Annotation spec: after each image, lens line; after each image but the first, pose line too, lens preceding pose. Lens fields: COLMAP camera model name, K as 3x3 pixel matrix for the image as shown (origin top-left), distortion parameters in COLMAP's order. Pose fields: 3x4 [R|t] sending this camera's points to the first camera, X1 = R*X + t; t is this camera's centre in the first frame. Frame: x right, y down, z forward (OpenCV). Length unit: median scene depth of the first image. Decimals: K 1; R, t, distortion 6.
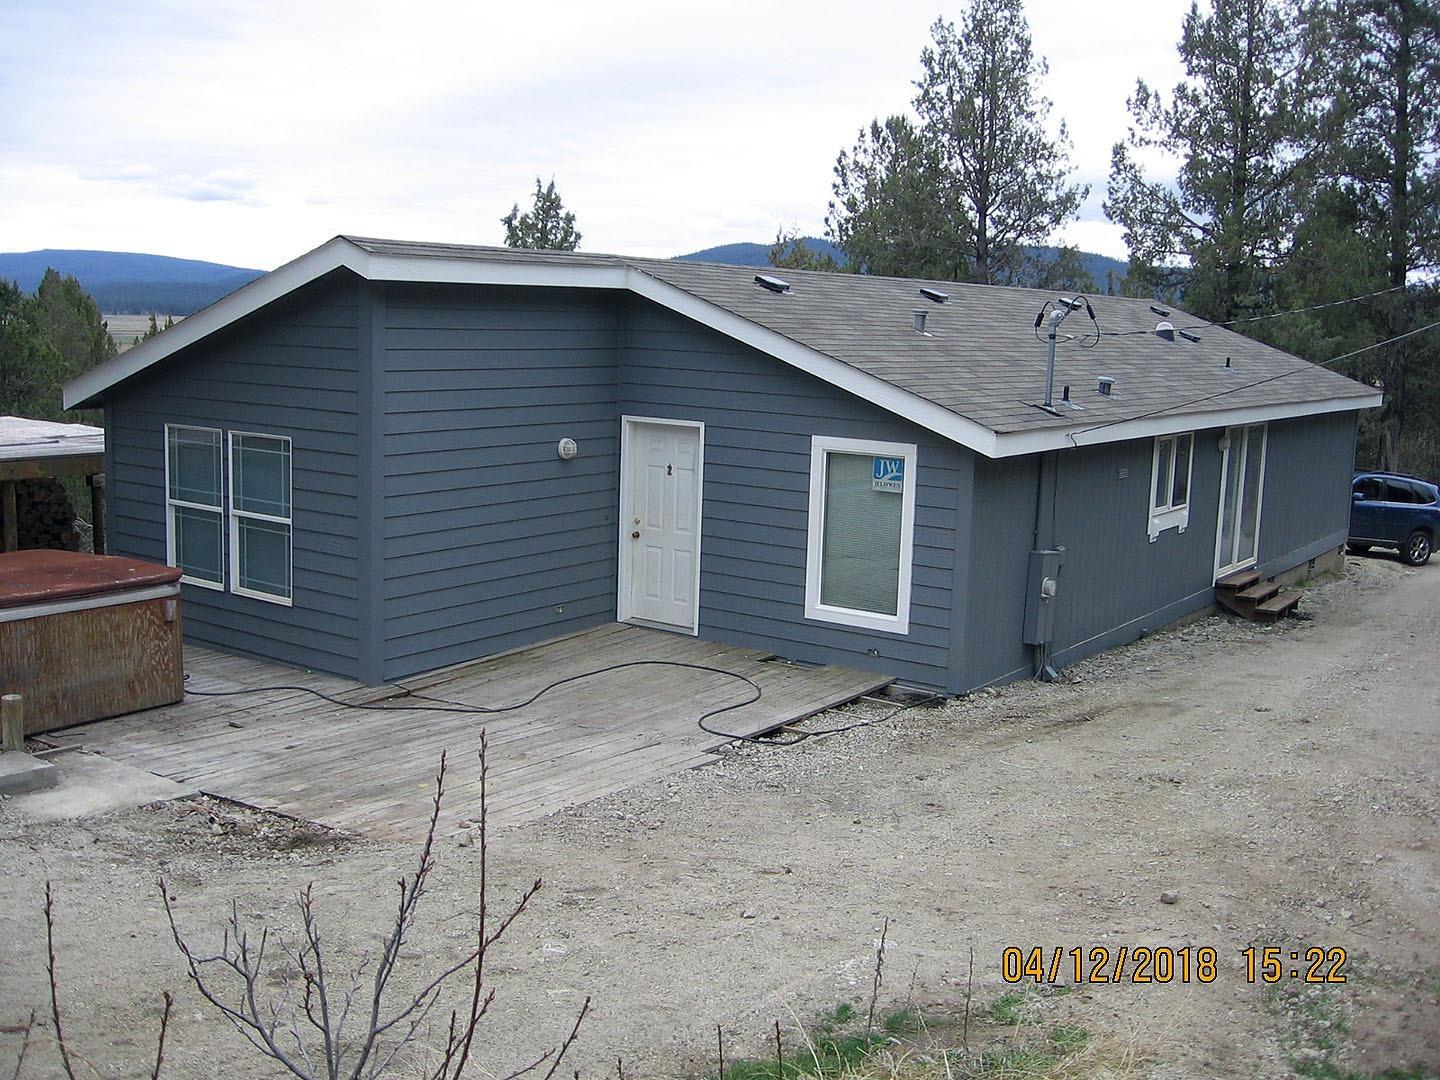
lens RADIAL K [[1513.5, 0, 720.0], [0, 1513.5, 540.0], [0, 0, 1]] dist [-0.123430, 0.044779]
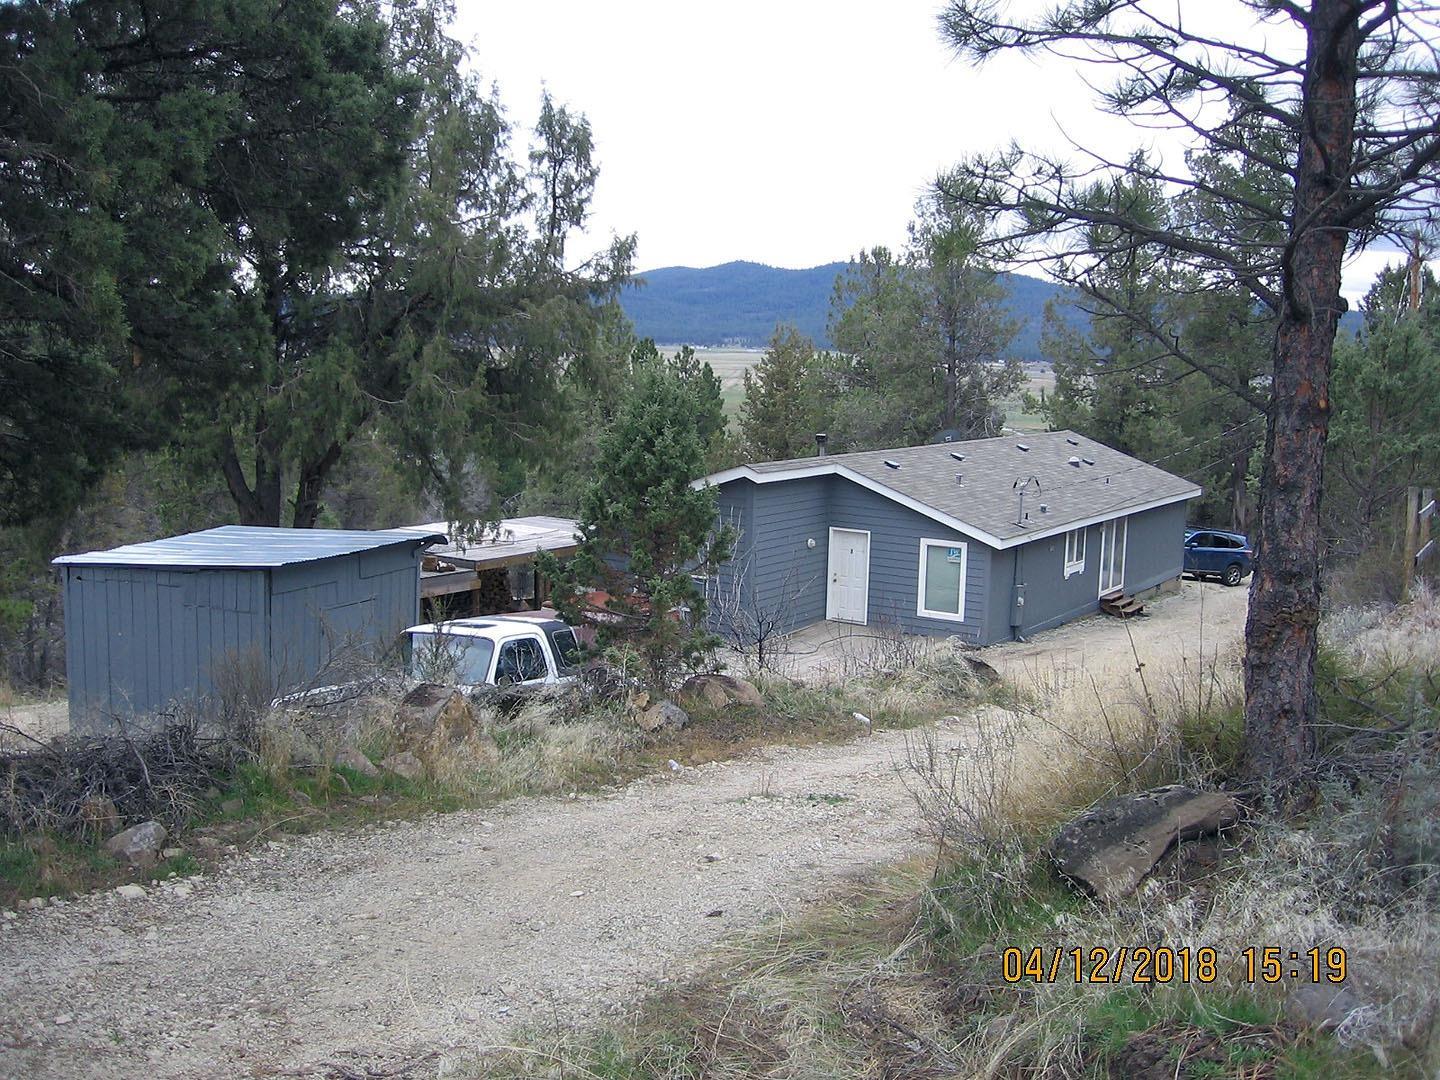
lens RADIAL K [[1513.5, 0, 720.0], [0, 1513.5, 540.0], [0, 0, 1]] dist [-0.123430, 0.044779]
pose [[0.998971, -0.011549, 0.043856, -0.338502], [0.012175, 0.999828, -0.014024, -0.035230], [-0.043686, 0.014544, 0.998939, -1.274326]]
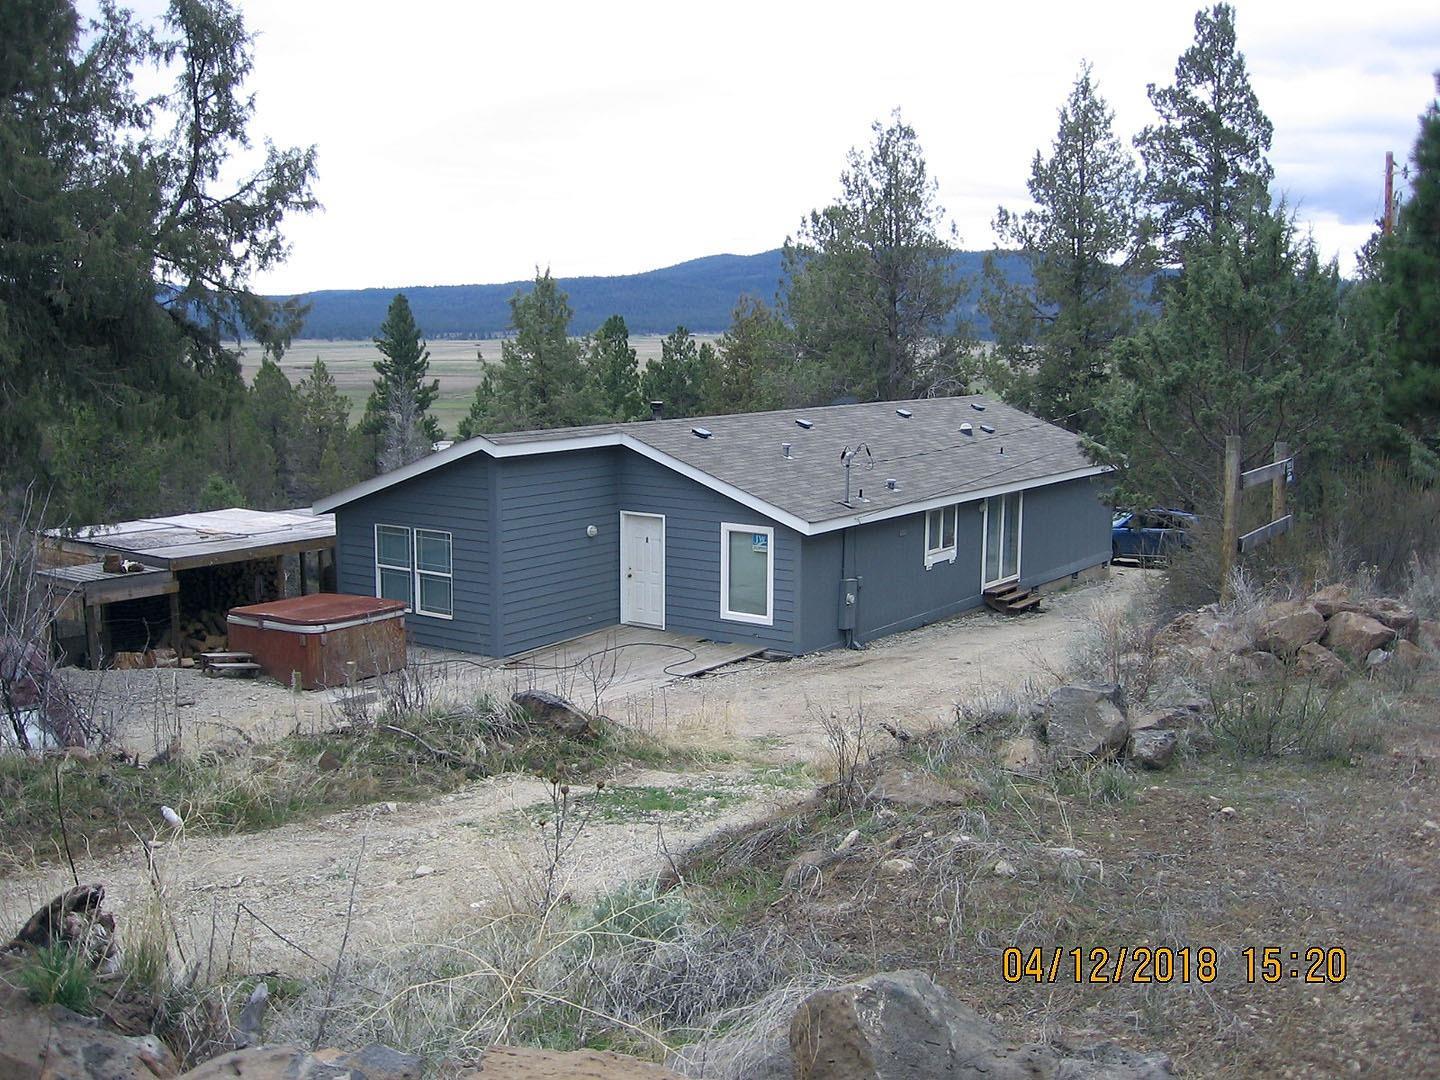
lens RADIAL K [[1513.5, 0, 720.0], [0, 1513.5, 540.0], [0, 0, 1]] dist [-0.123430, 0.044779]
pose [[0.999598, -0.026851, 0.009120, 0.039471], [0.026913, 0.999615, -0.006678, -0.032765], [-0.008937, 0.006921, 0.999936, -0.864237]]
